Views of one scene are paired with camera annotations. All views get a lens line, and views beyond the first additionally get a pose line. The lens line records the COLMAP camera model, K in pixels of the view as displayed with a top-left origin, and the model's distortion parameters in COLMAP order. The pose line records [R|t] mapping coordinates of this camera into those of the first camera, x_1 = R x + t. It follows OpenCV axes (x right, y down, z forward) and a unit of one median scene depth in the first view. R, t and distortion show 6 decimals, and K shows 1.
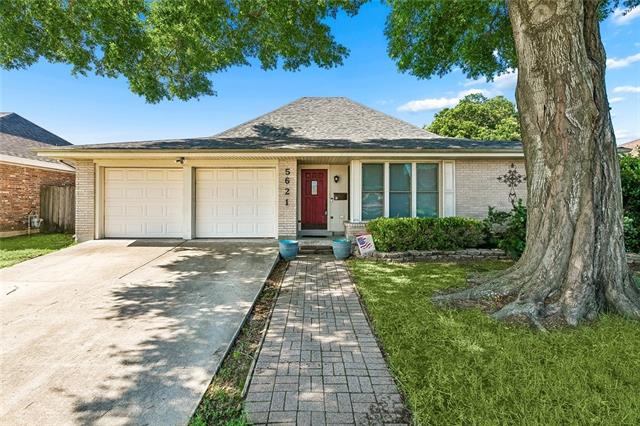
lens RADIAL K [[293.4, 0, 307.1], [0, 293.4, 205.0], [0, 0, 1]] dist [0.003760, 0.001232]
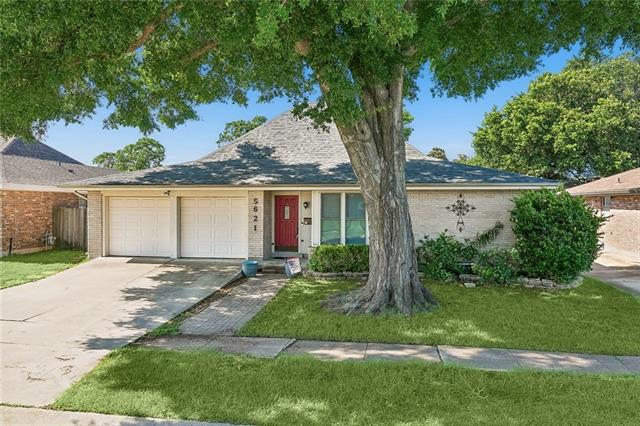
lens RADIAL K [[477.7, 0, 320.4], [0, 477.7, 211.8], [0, 0, 1]] dist [0.002403, -0.005814]
pose [[0.988934, 0.007010, -0.148188, 0.456392], [-0.004108, 0.999794, 0.019879, -0.109526], [0.148297, -0.019051, 0.988759, -0.800051]]
